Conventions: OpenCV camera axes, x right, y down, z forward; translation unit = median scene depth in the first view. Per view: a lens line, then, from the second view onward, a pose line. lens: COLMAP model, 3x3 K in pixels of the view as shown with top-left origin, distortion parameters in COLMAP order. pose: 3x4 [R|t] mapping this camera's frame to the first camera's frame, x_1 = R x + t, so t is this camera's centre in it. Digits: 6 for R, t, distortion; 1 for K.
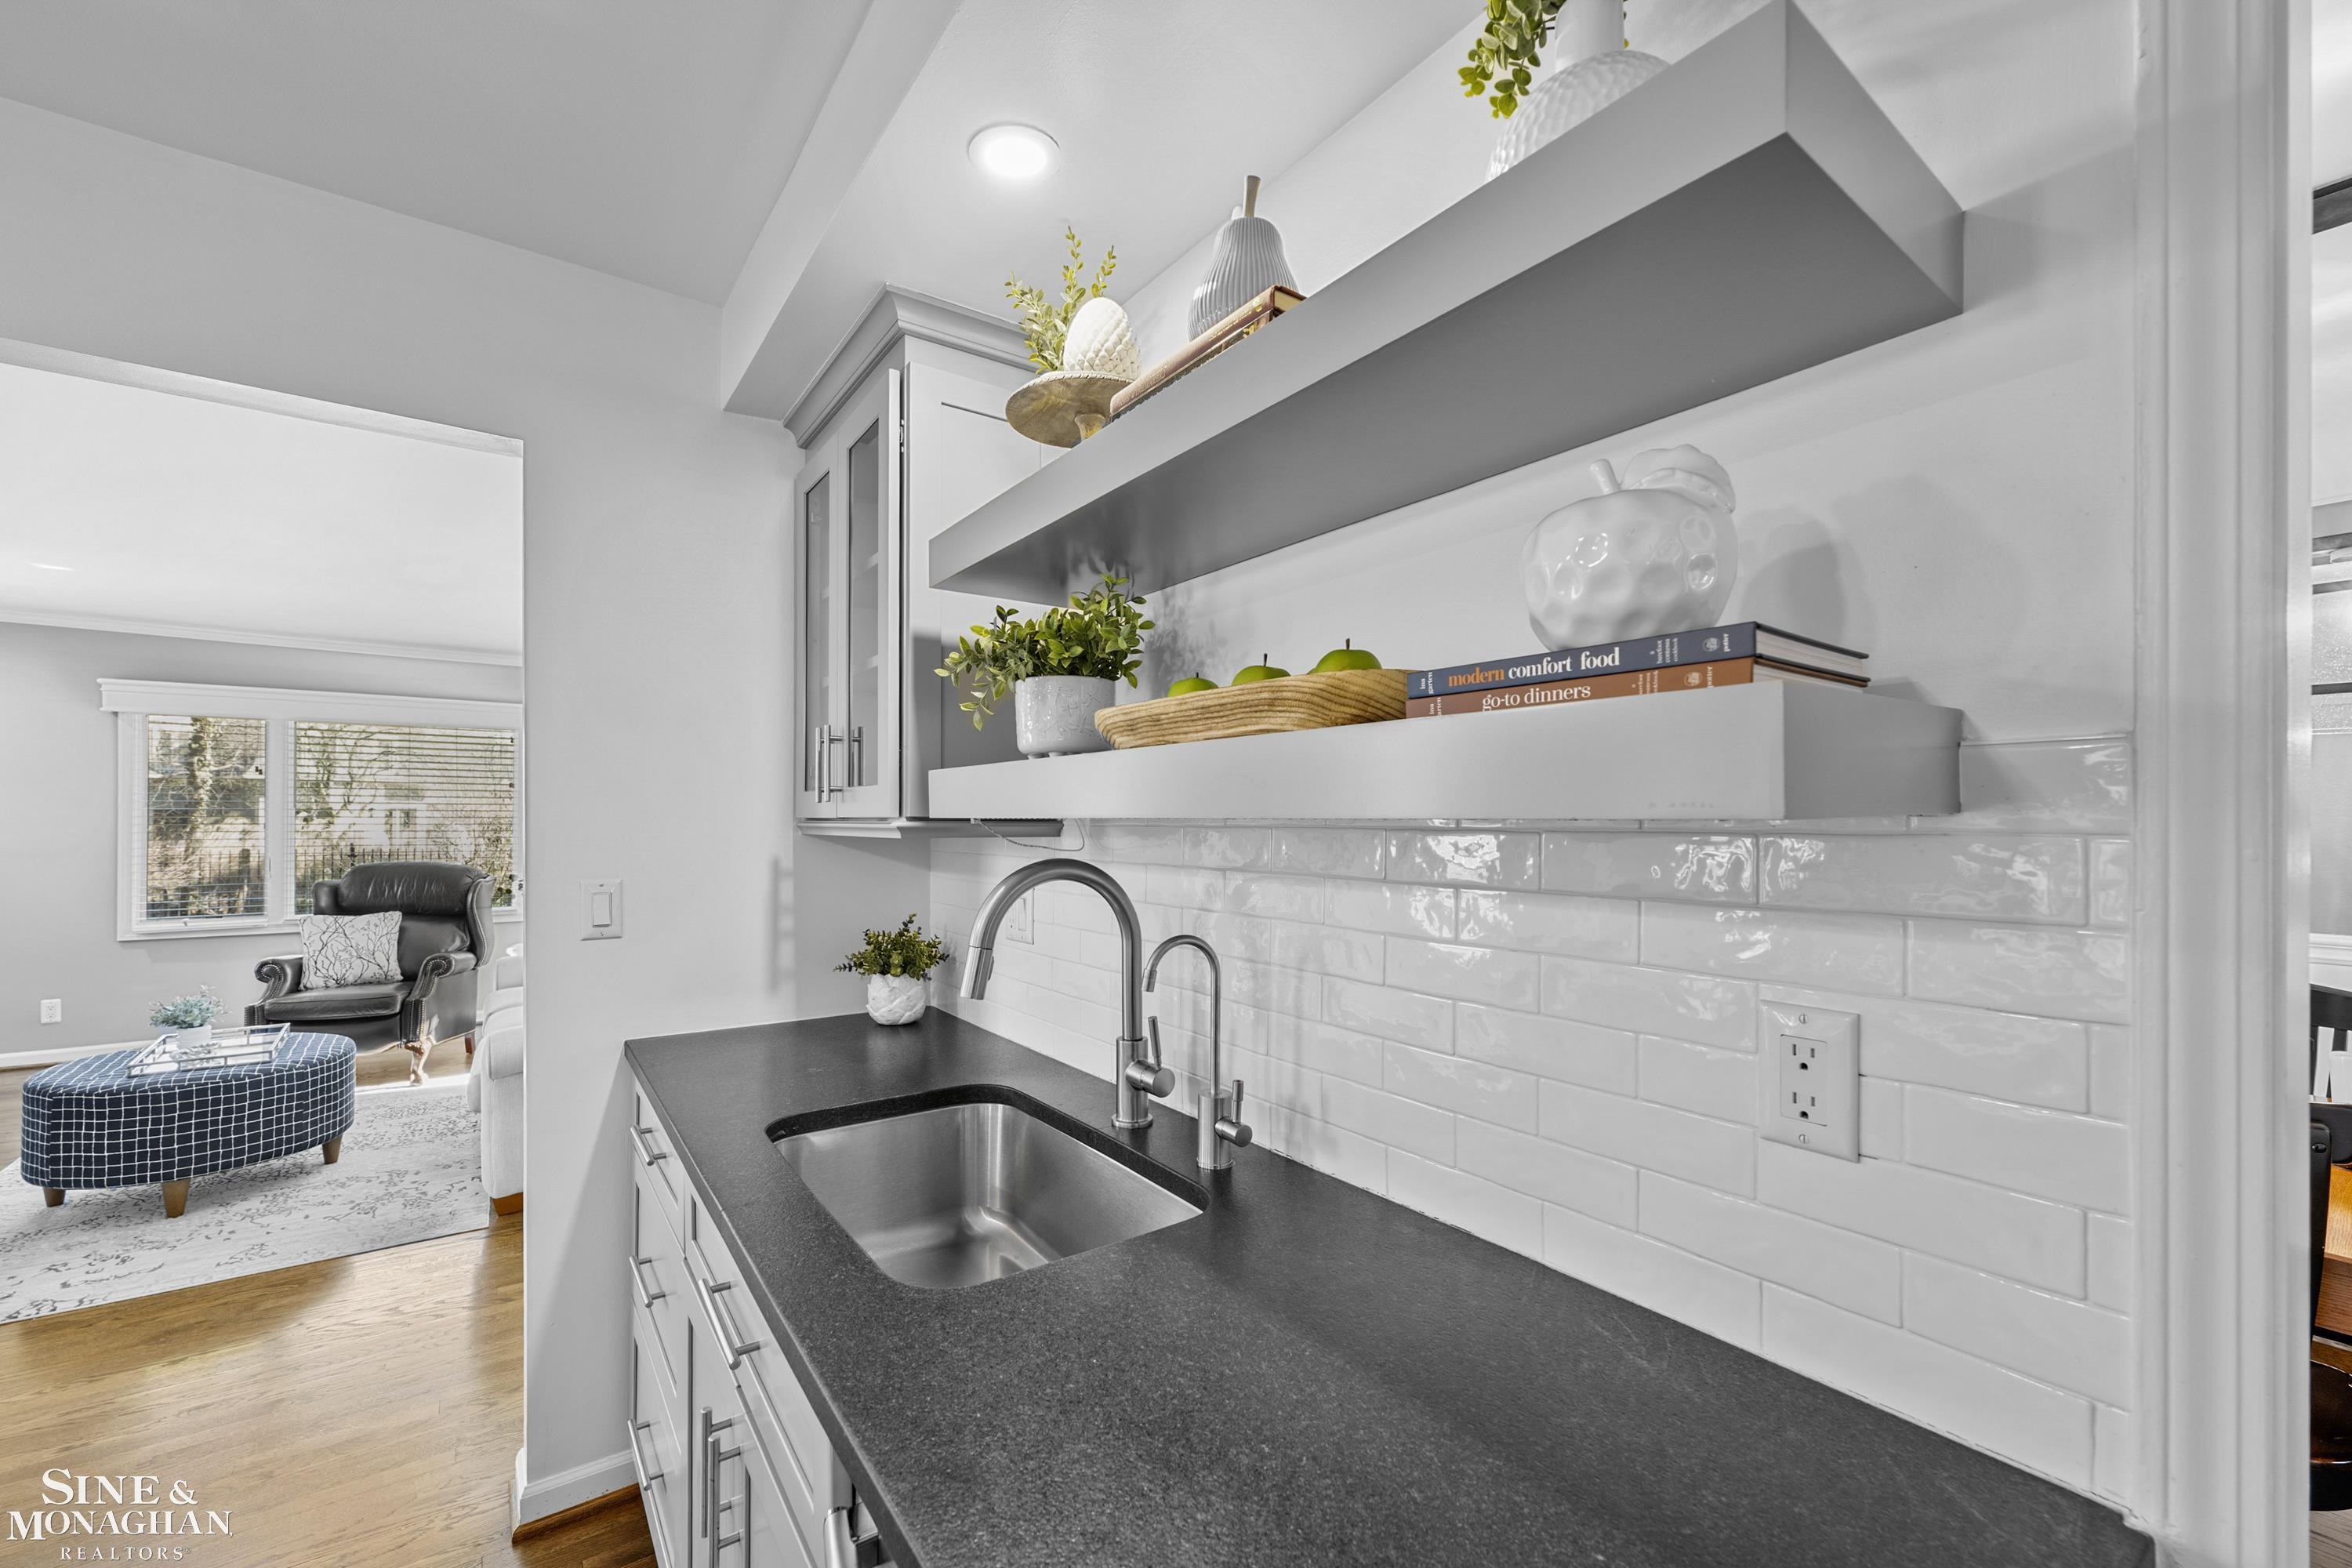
lens RADIAL K [[941.1, 0, 1179.6], [0, 941.1, 807.8], [0, 0, 1]] dist [-0.000759, -0.000141]
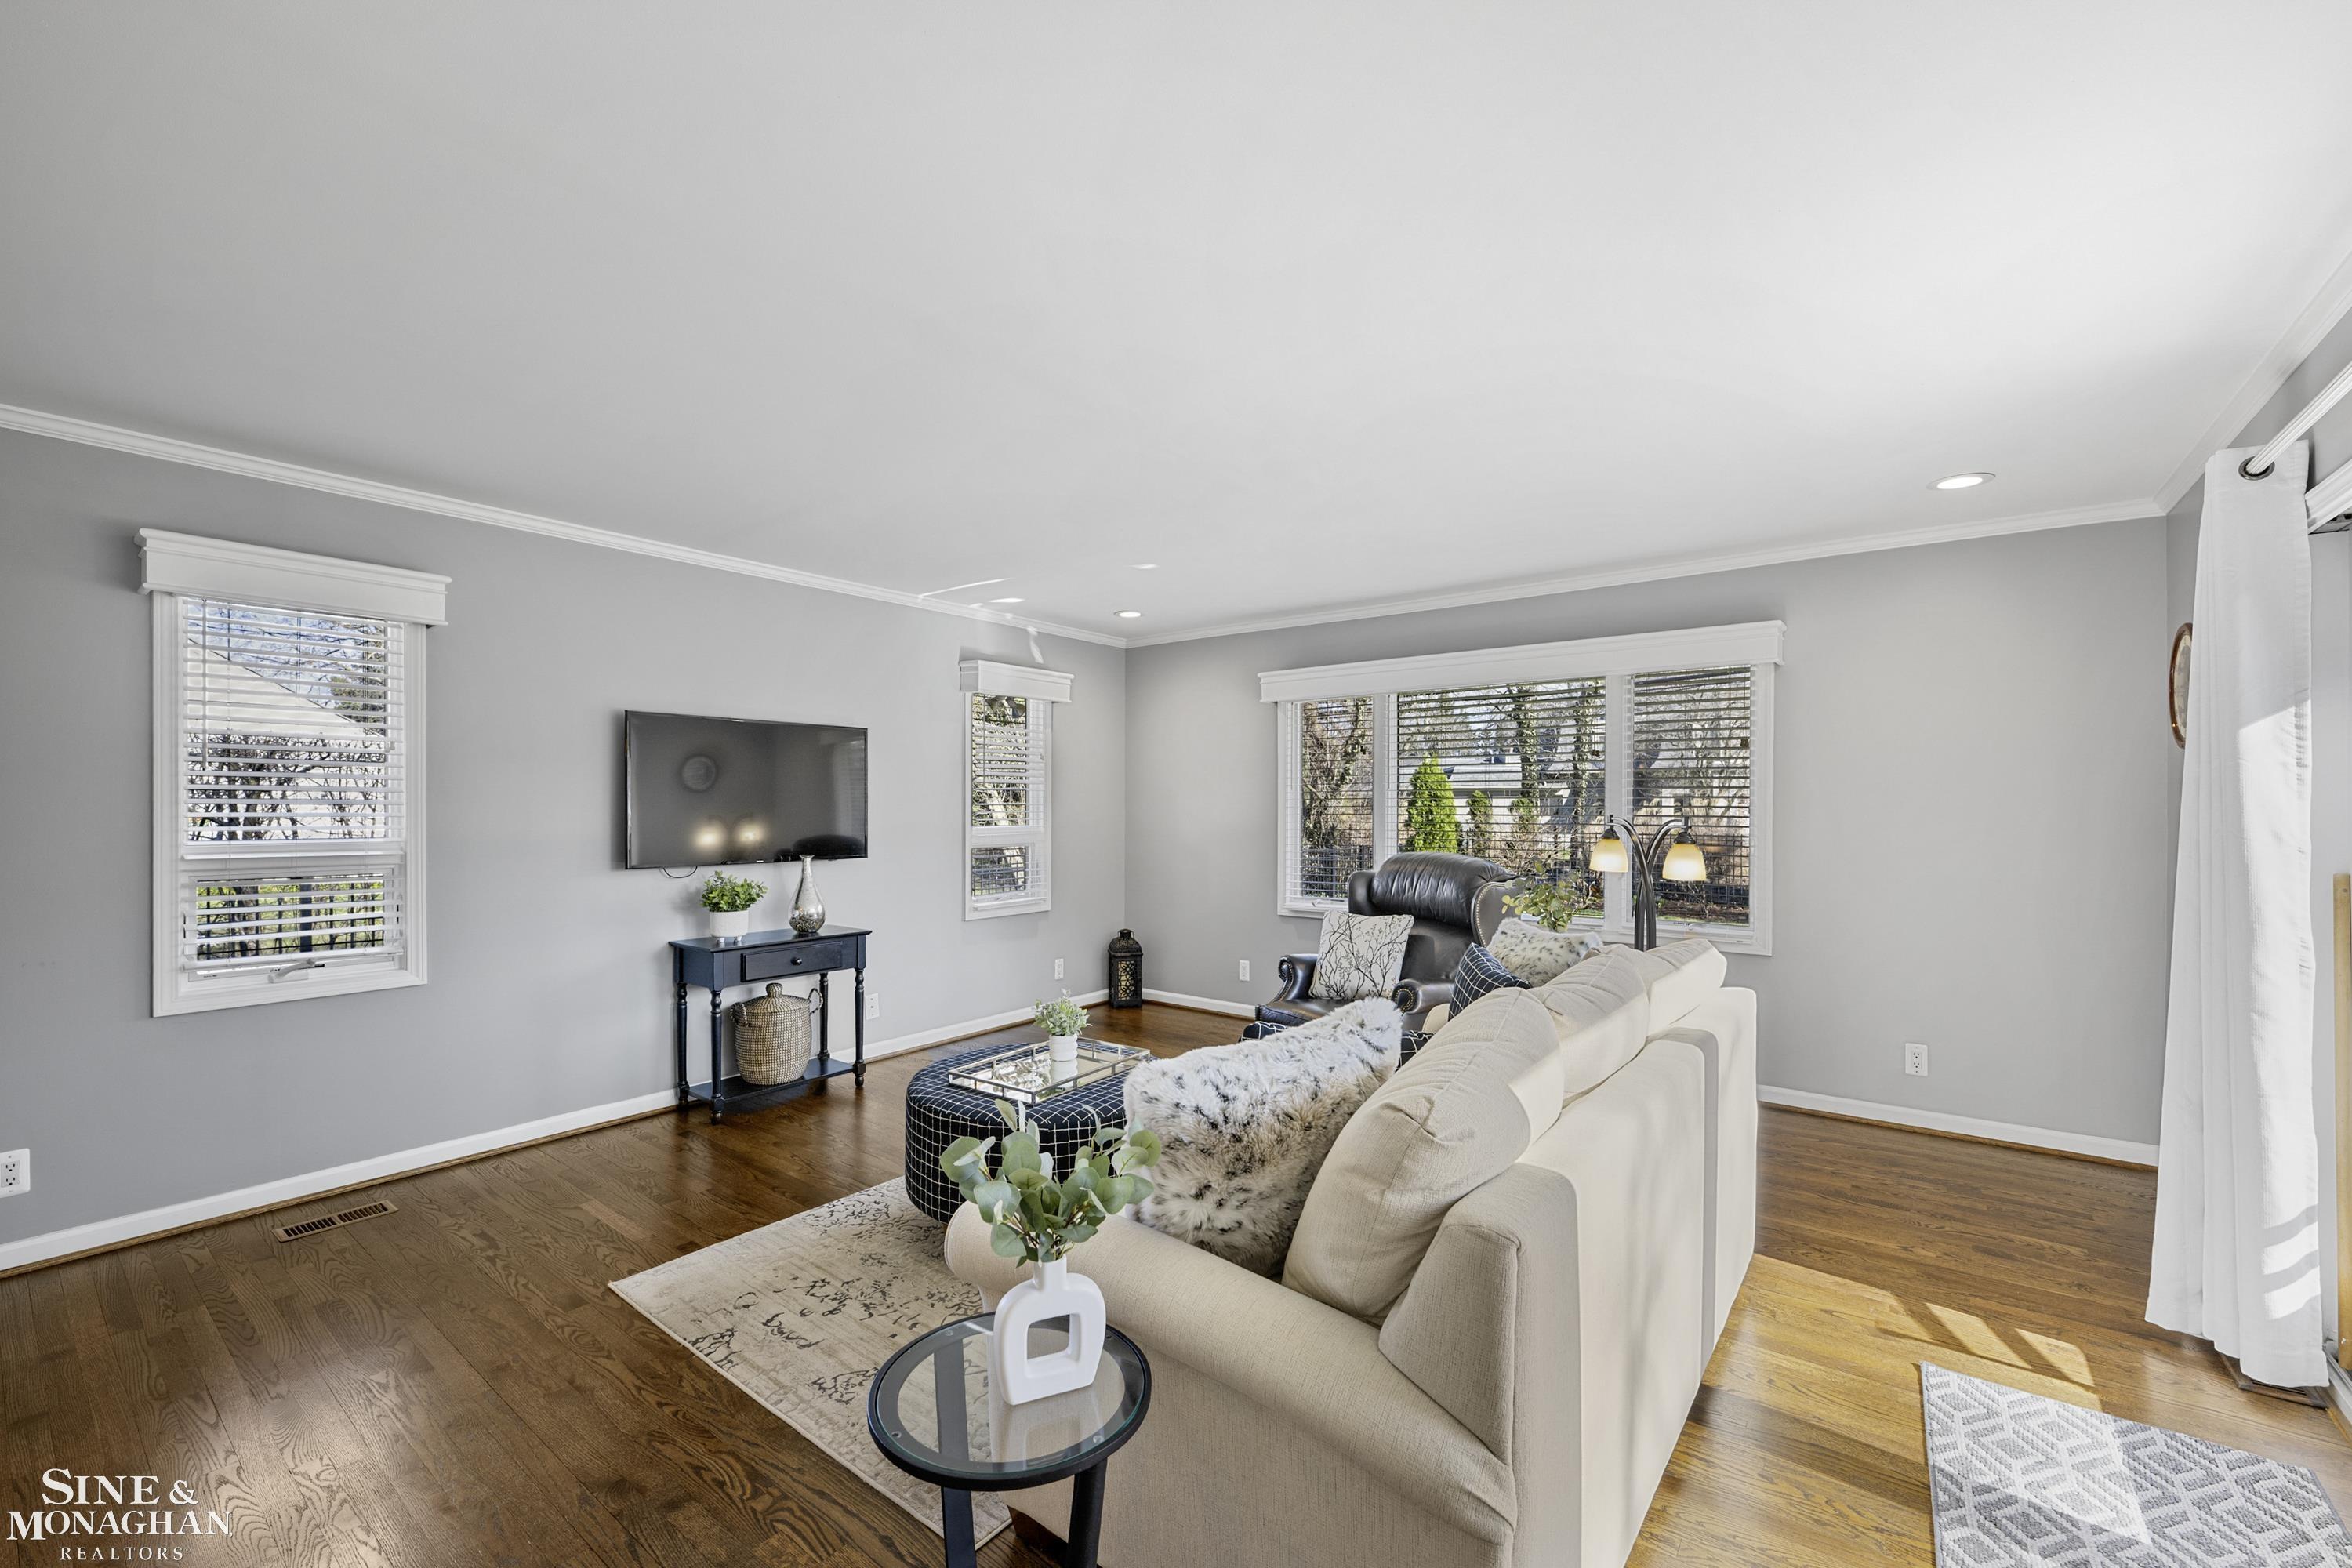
lens RADIAL K [[941.1, 0, 1156.2], [0, 941.1, 829.5], [0, 0, 1]] dist [-0.000759, -0.000141]
pose [[0.264027, 0.017483, -0.964357, -0.186225], [0.015807, 0.999623, 0.022450, 0.025122], [0.964386, -0.021170, 0.263651, 0.853490]]
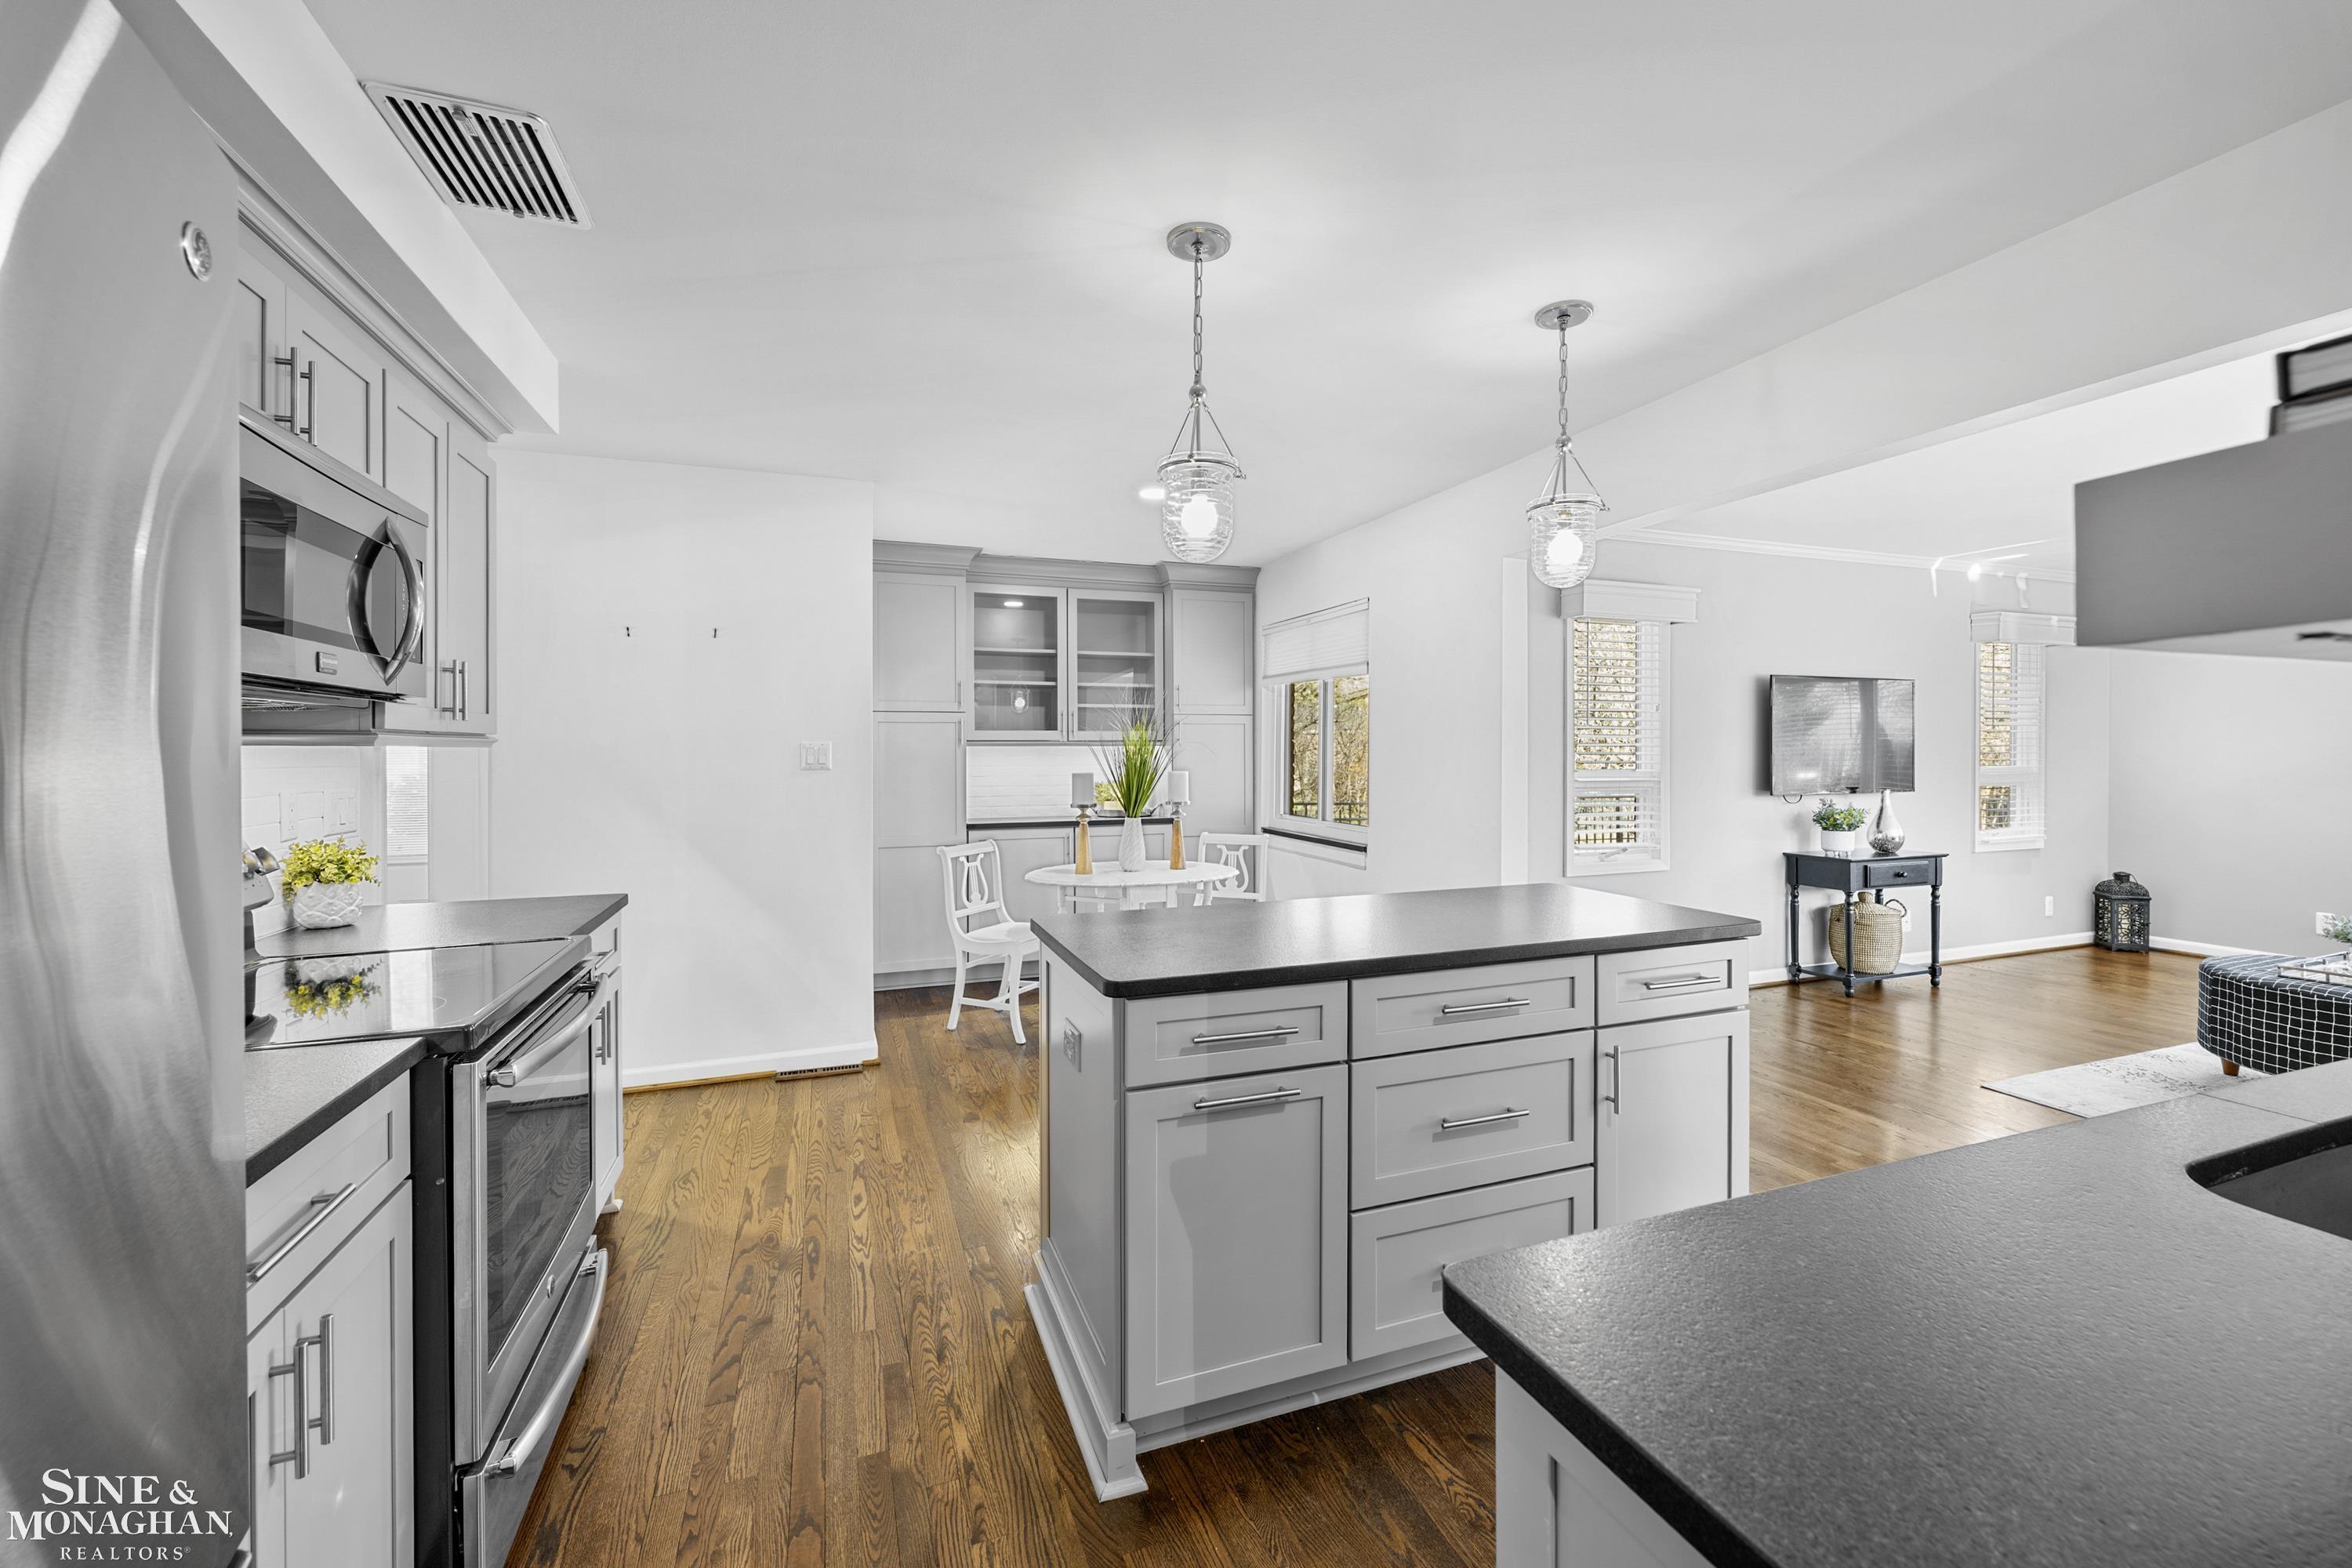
lens RADIAL K [[941.1, 0, 1171.7], [0, 941.1, 753.4], [0, 0, 1]] dist [-0.000759, -0.000141]
pose [[-0.273454, -0.000806, -0.961885, 0.236065], [0.014518, 0.999882, -0.004966, 0.016065], [0.961776, -0.015322, -0.273410, 0.069002]]
